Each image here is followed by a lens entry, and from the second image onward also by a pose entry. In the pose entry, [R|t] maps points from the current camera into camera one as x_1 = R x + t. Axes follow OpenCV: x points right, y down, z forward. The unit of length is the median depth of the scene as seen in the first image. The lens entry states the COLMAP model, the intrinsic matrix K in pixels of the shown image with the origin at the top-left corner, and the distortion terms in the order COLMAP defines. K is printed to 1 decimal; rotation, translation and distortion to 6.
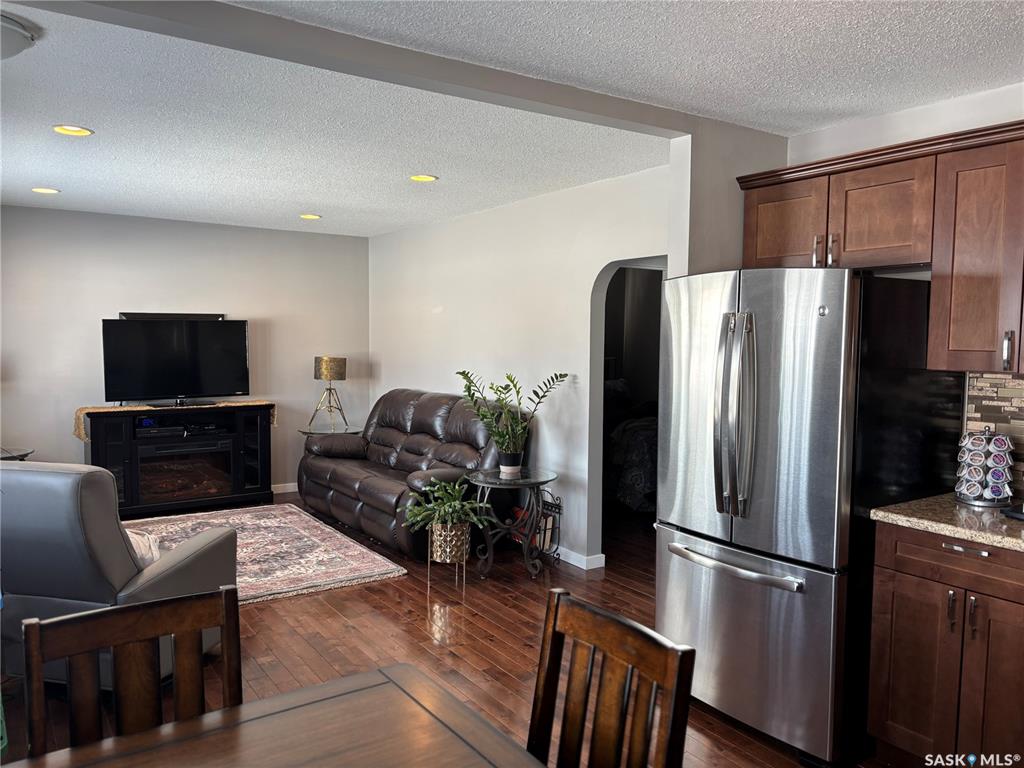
lens RADIAL K [[775.2, 0, 520.1], [0, 775.2, 388.1], [0, 0, 1]] dist [0.050329, -0.064002]
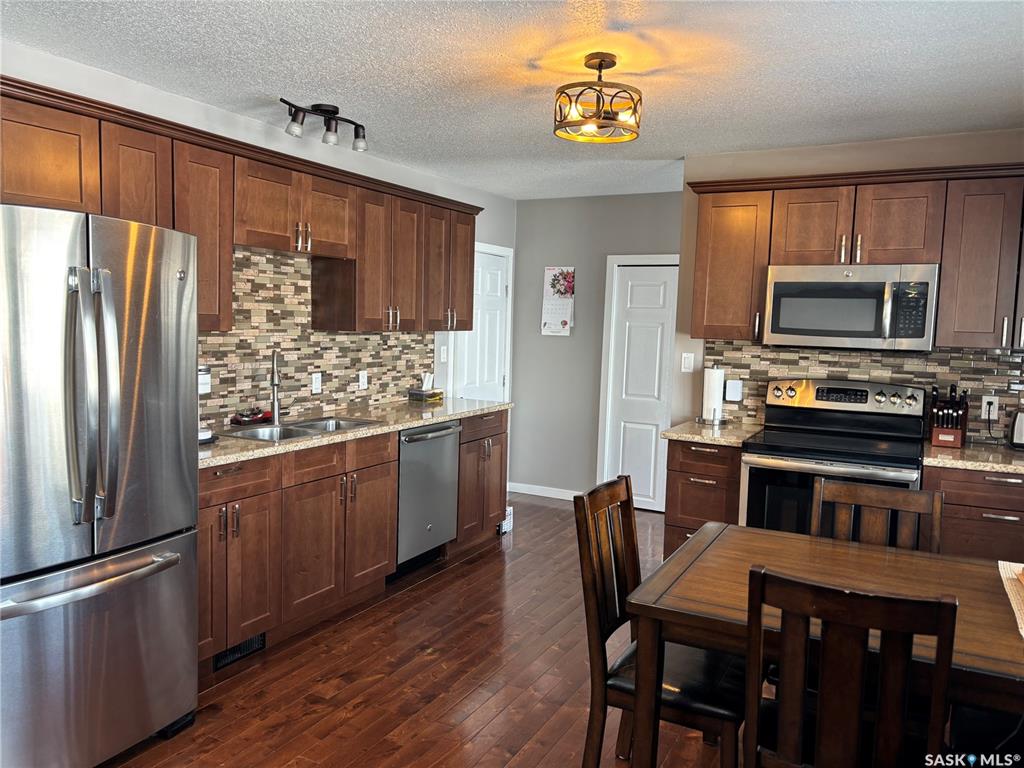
lens RADIAL K [[775.2, 0, 509.5], [0, 775.2, 385.1], [0, 0, 1]] dist [0.050329, -0.064002]
pose [[-0.462353, -0.102766, 0.880721, -0.371289], [0.031366, 0.990744, 0.132070, -0.041270], [-0.886141, 0.088688, -0.454850, 0.580794]]
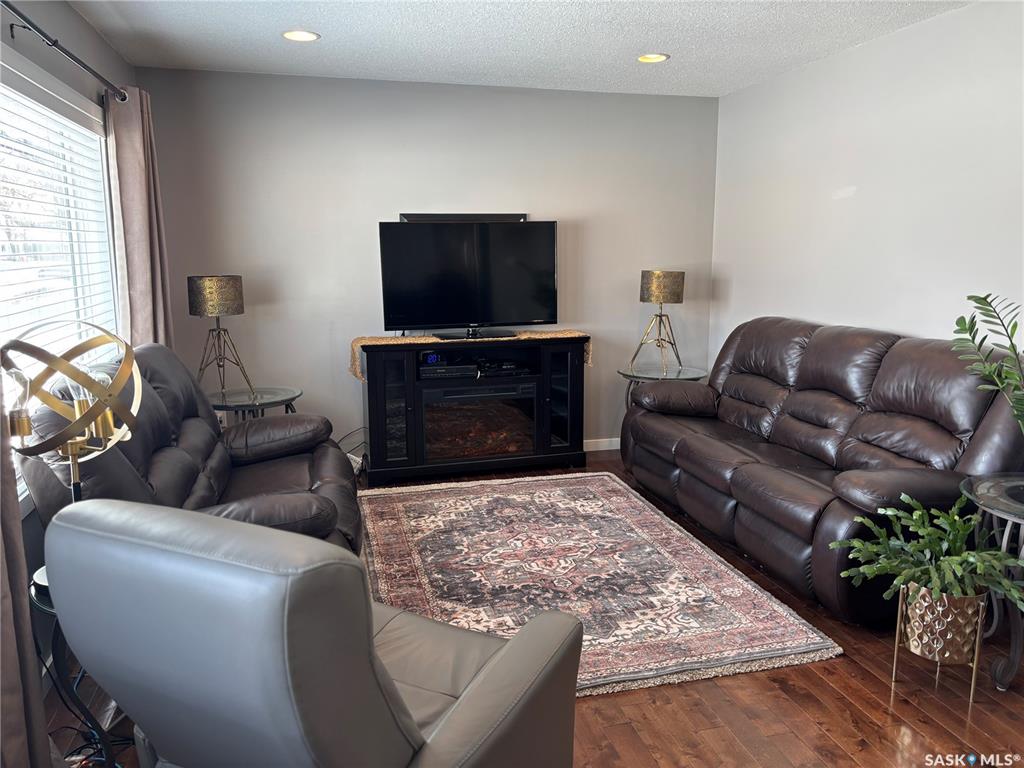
lens RADIAL K [[775.2, 0, 526.0], [0, 775.2, 379.5], [0, 0, 1]] dist [0.050329, -0.064002]
pose [[0.944117, 0.040670, -0.327092, -0.168020], [-0.008356, 0.994993, 0.099596, -0.014074], [0.329505, -0.091297, 0.939730, 0.371262]]
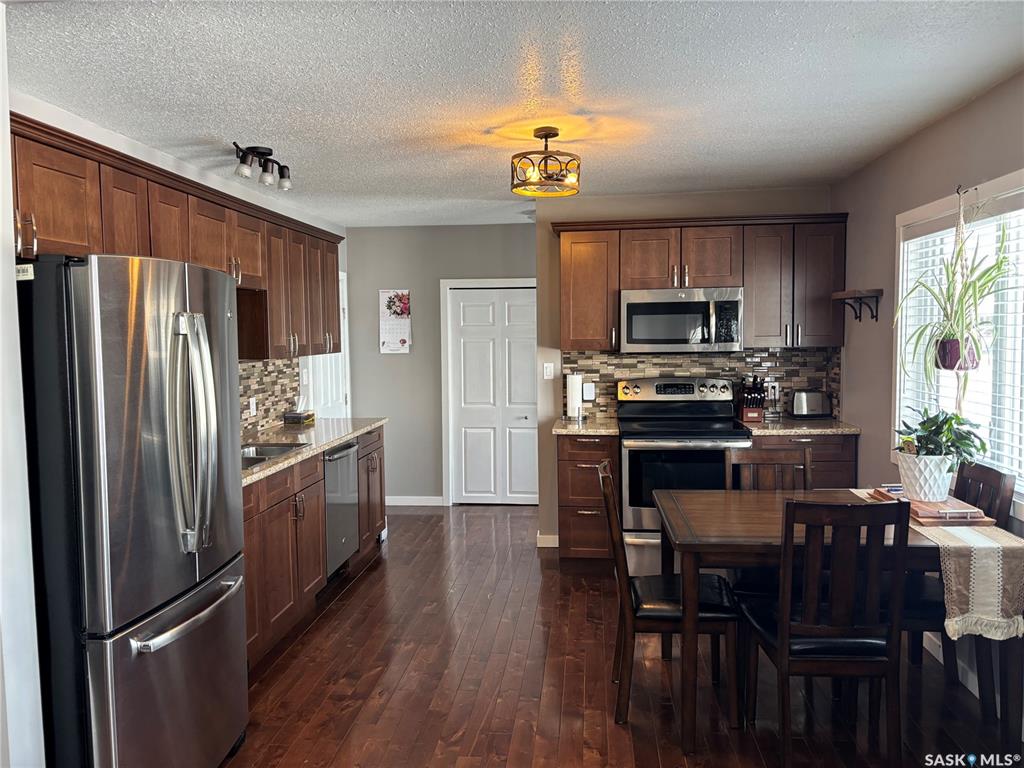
lens RADIAL K [[775.2, 0, 513.8], [0, 775.2, 381.5], [0, 0, 1]] dist [0.050329, -0.064002]
pose [[-0.764792, -0.044020, 0.642772, -0.318592], [0.050103, 0.990578, 0.127453, -0.066442], [-0.642327, 0.129679, -0.755381, 0.832505]]
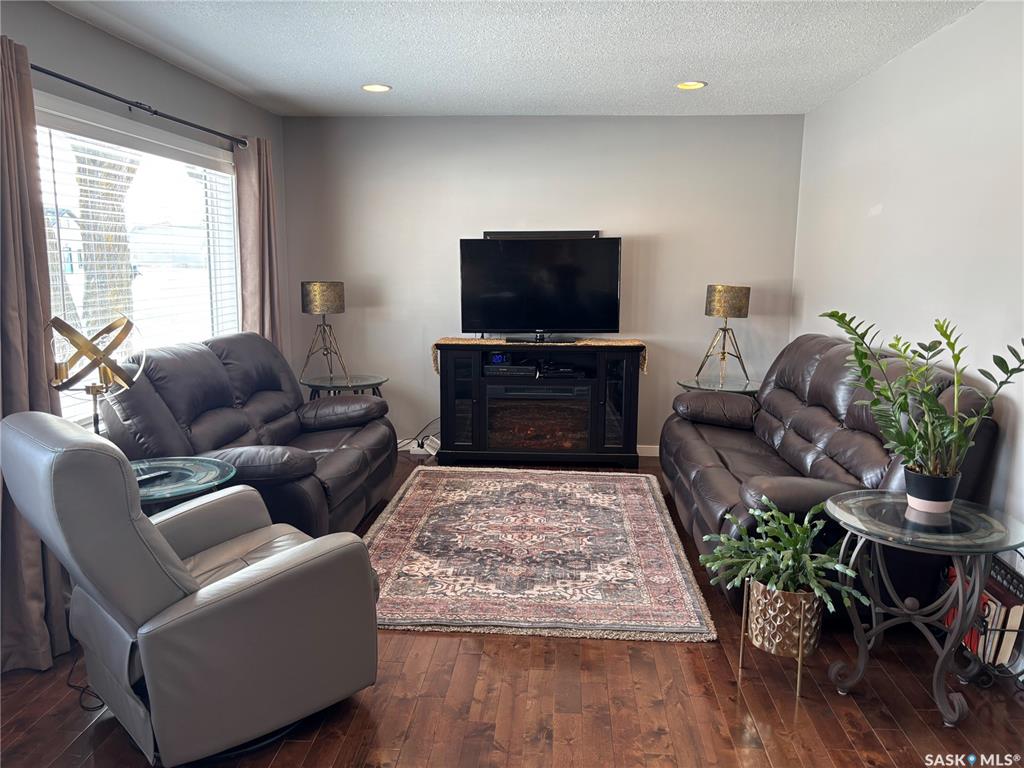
lens RADIAL K [[775.2, 0, 513.3], [0, 775.2, 387.6], [0, 0, 1]] dist [0.050329, -0.064002]
pose [[0.781965, 0.095847, -0.615909, 0.081191], [-0.041942, 0.993958, 0.101428, -0.014010], [0.621909, -0.053480, 0.781261, 0.394025]]
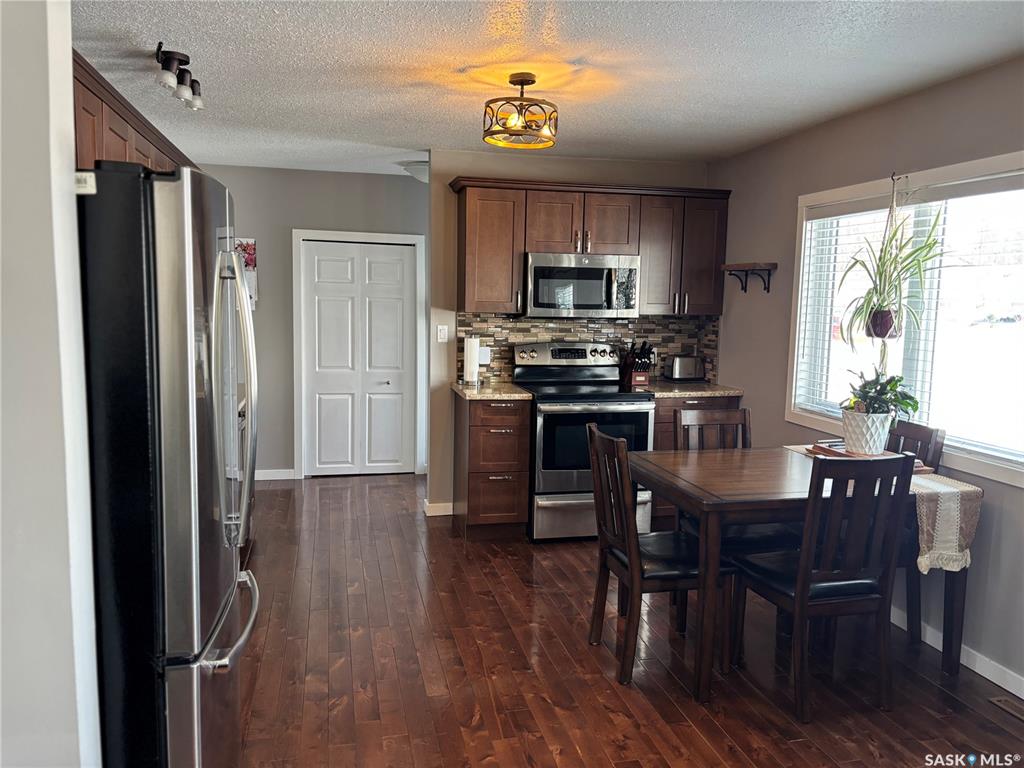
lens RADIAL K [[775.2, 0, 518.2], [0, 775.2, 384.3], [0, 0, 1]] dist [0.050329, -0.064002]
pose [[-0.933461, -0.071300, 0.351521, -0.120367], [-0.006280, 0.983142, 0.182737, -0.063865], [-0.358624, 0.168371, -0.918172, 0.908910]]
